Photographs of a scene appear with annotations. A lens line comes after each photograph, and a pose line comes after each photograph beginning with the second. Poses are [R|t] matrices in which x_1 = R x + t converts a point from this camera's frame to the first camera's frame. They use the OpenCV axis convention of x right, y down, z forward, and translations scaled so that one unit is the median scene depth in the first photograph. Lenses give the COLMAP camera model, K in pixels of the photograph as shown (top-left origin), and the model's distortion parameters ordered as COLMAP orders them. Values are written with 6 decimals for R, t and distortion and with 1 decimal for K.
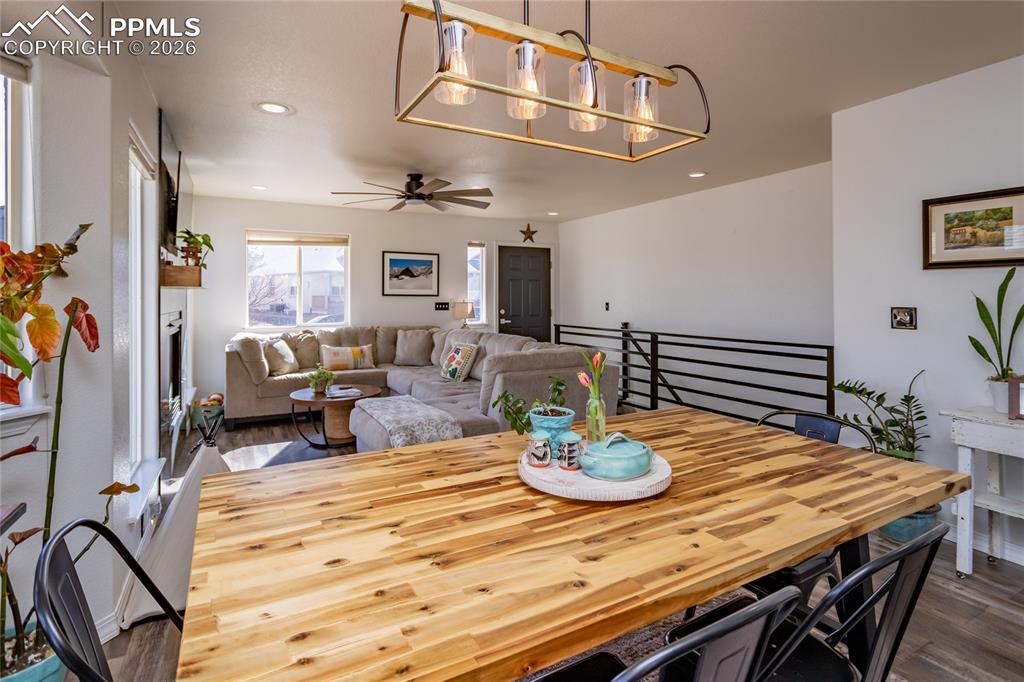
lens RADIAL K [[504.5, 0, 508.6], [0, 504.5, 301.9], [0, 0, 1]] dist [-0.000268, 0.003364]
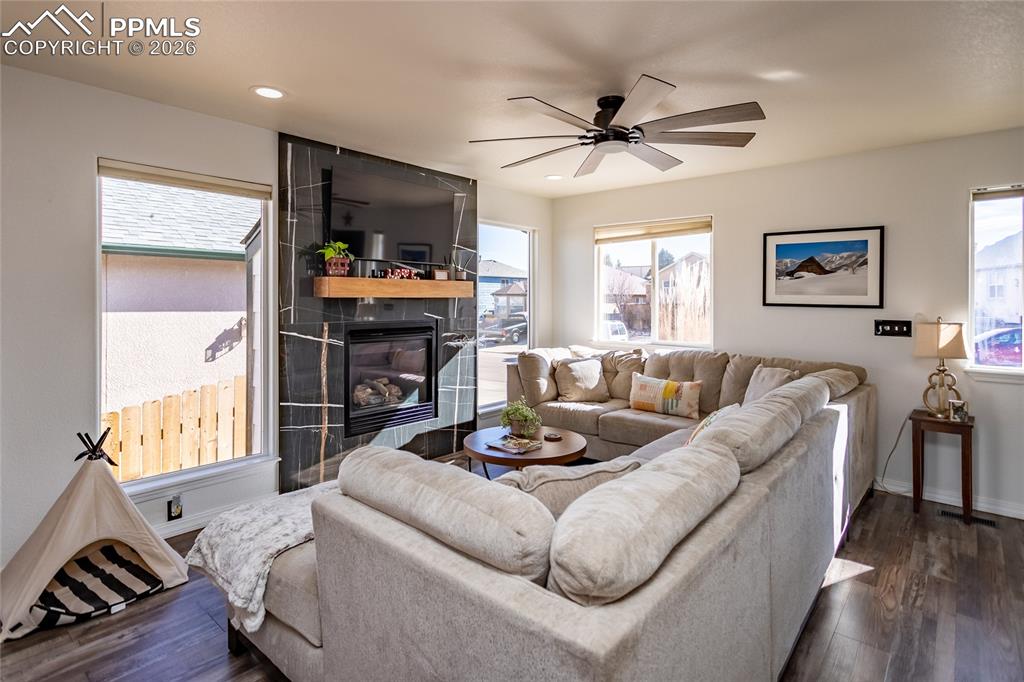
lens RADIAL K [[504.5, 0, 504.2], [0, 504.5, 302.4], [0, 0, 1]] dist [-0.000268, 0.003364]
pose [[0.367051, 0.009573, -0.930152, 0.227950], [-0.018070, 0.999832, 0.003160, -0.013620], [0.930025, 0.015648, 0.367162, 0.515383]]
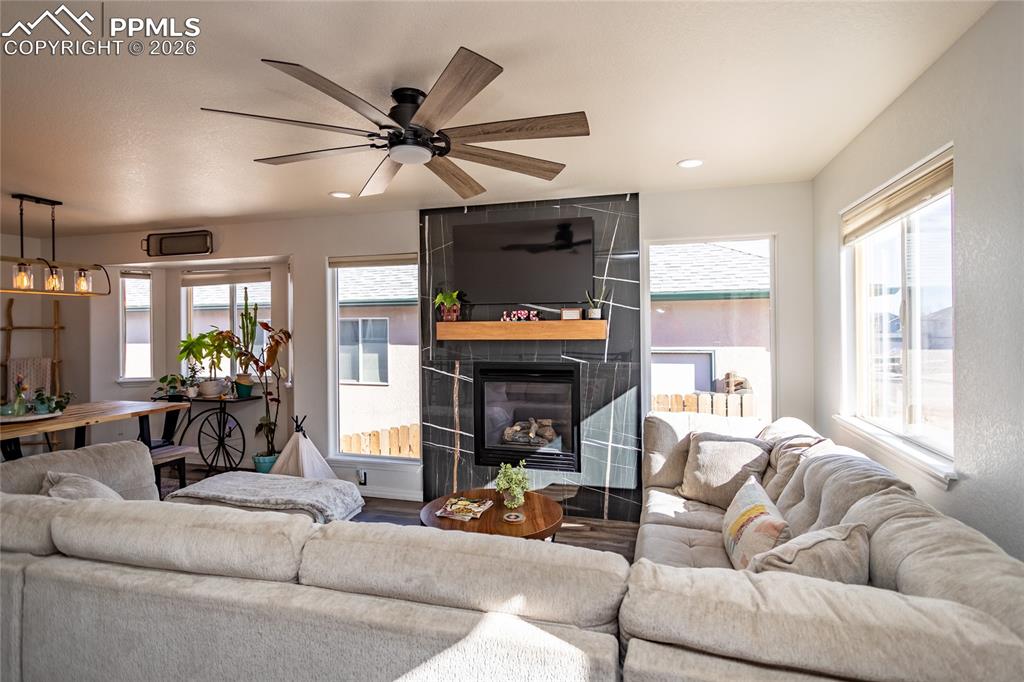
lens RADIAL K [[504.5, 0, 511.4], [0, 504.5, 334.8], [0, 0, 1]] dist [-0.000268, 0.003364]
pose [[-0.672072, 0.013274, -0.740367, 0.066129], [-0.003905, 0.999762, 0.021469, -0.034297], [0.740476, 0.017320, -0.671860, 1.039775]]
